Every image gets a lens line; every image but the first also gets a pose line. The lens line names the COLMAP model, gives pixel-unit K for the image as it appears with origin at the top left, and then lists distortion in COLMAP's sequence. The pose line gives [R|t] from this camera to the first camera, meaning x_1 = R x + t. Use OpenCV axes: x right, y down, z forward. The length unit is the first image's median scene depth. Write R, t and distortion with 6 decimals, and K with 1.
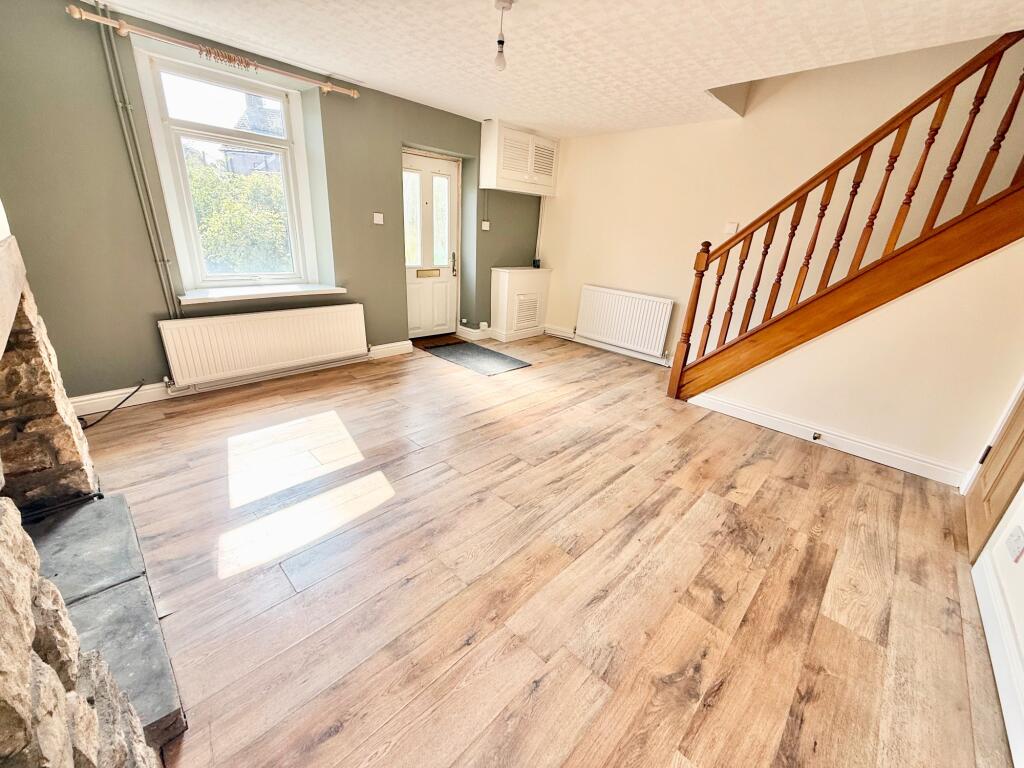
lens RADIAL K [[406.6, 0, 508.8], [0, 406.6, 382.8], [0, 0, 1]] dist [-0.000924, 0.000724]
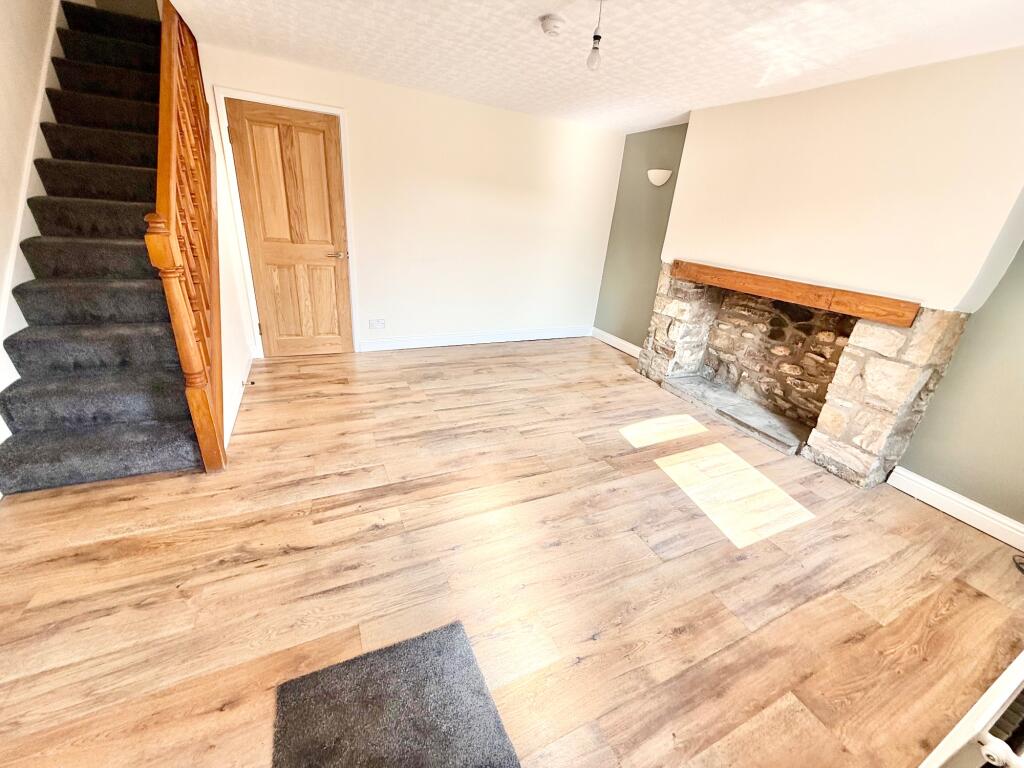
lens RADIAL K [[406.6, 0, 508.8], [0, 406.6, 382.8], [0, 0, 1]] dist [-0.000924, 0.000724]
pose [[-0.929183, -0.258304, 0.264382, -0.226886], [-0.007560, 0.728413, 0.685096, -0.764050], [-0.369542, 0.634581, -0.678782, 1.819460]]
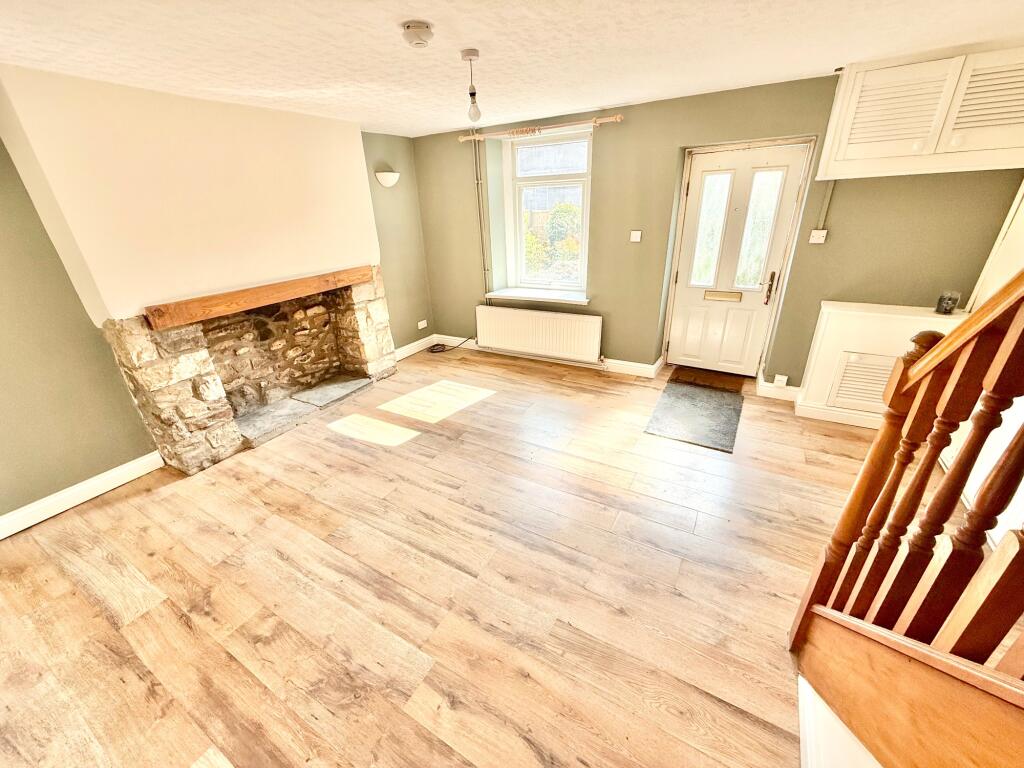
lens RADIAL K [[406.6, 0, 508.8], [0, 406.6, 382.8], [0, 0, 1]] dist [-0.000924, 0.000724]
pose [[0.240714, 0.334608, -0.911095, 0.983665], [-0.288098, 0.921023, 0.262138, -0.401287], [0.926853, 0.199385, 0.318103, 0.772791]]
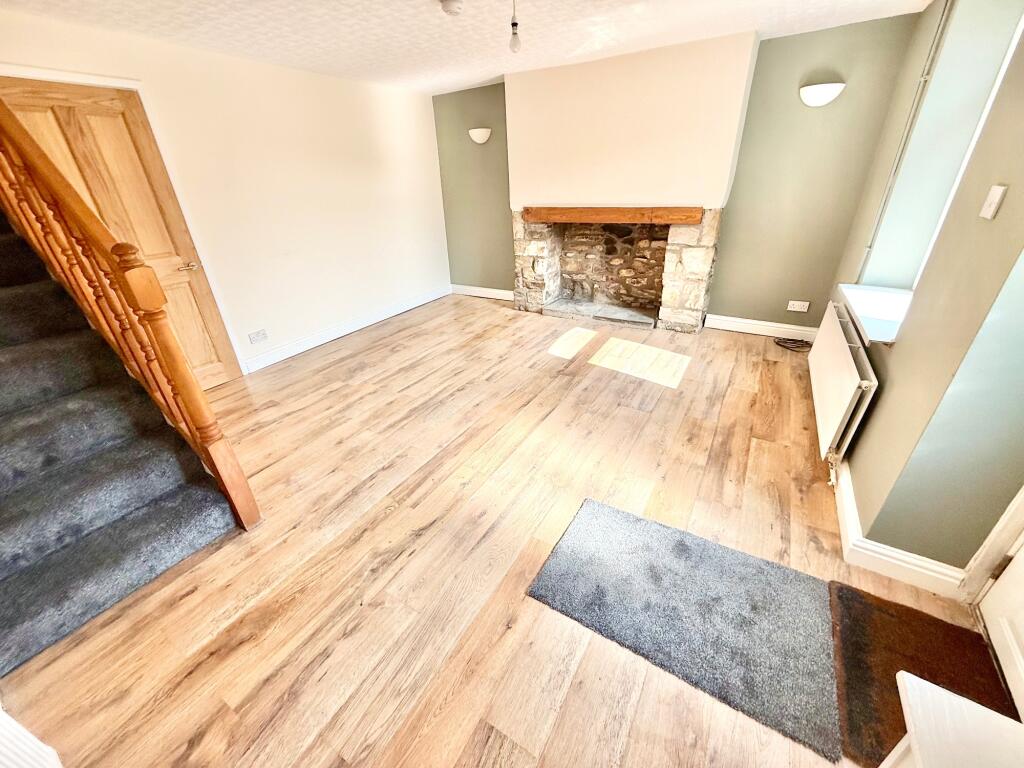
lens RADIAL K [[406.6, 0, 508.8], [0, 406.6, 382.8], [0, 0, 1]] dist [-0.000924, 0.000724]
pose [[-0.973687, 0.084270, -0.211735, 0.251720], [-0.096695, 0.688558, 0.718706, -0.815280], [0.206357, 0.720268, -0.662292, 2.013155]]
